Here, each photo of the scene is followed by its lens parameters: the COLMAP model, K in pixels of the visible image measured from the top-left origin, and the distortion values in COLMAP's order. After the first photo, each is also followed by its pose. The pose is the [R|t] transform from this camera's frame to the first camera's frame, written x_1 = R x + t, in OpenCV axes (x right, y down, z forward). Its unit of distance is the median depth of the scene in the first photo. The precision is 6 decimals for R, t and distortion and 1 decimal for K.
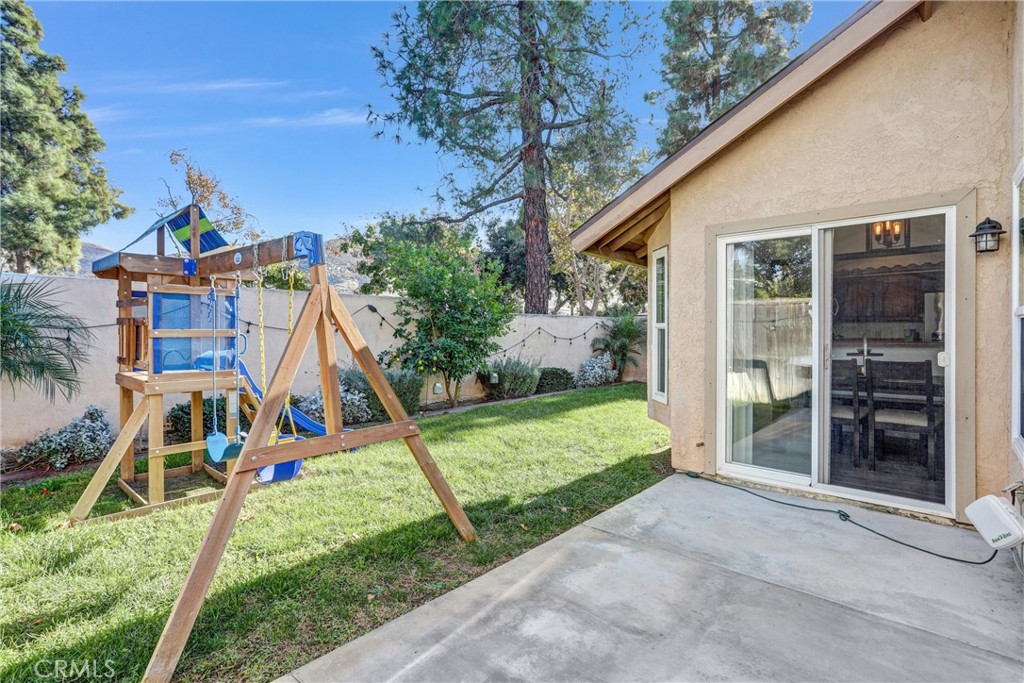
lens RADIAL K [[486.7, 0, 508.1], [0, 486.7, 341.1], [0, 0, 1]] dist [-0.006427, 0.005753]
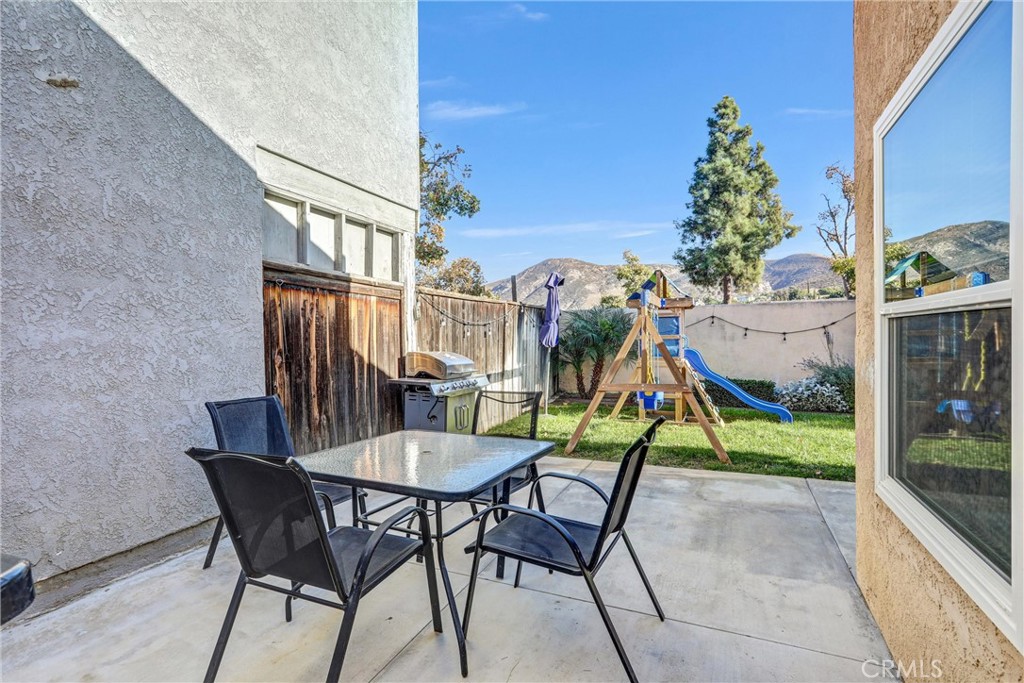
lens RADIAL K [[486.7, 0, 512.6], [0, 486.7, 349.5], [0, 0, 1]] dist [-0.006427, 0.005753]
pose [[0.311575, 0.018567, -0.950040, 0.151442], [-0.000298, 0.999811, 0.019442, -0.000797], [0.950222, -0.005774, 0.311521, -0.023624]]
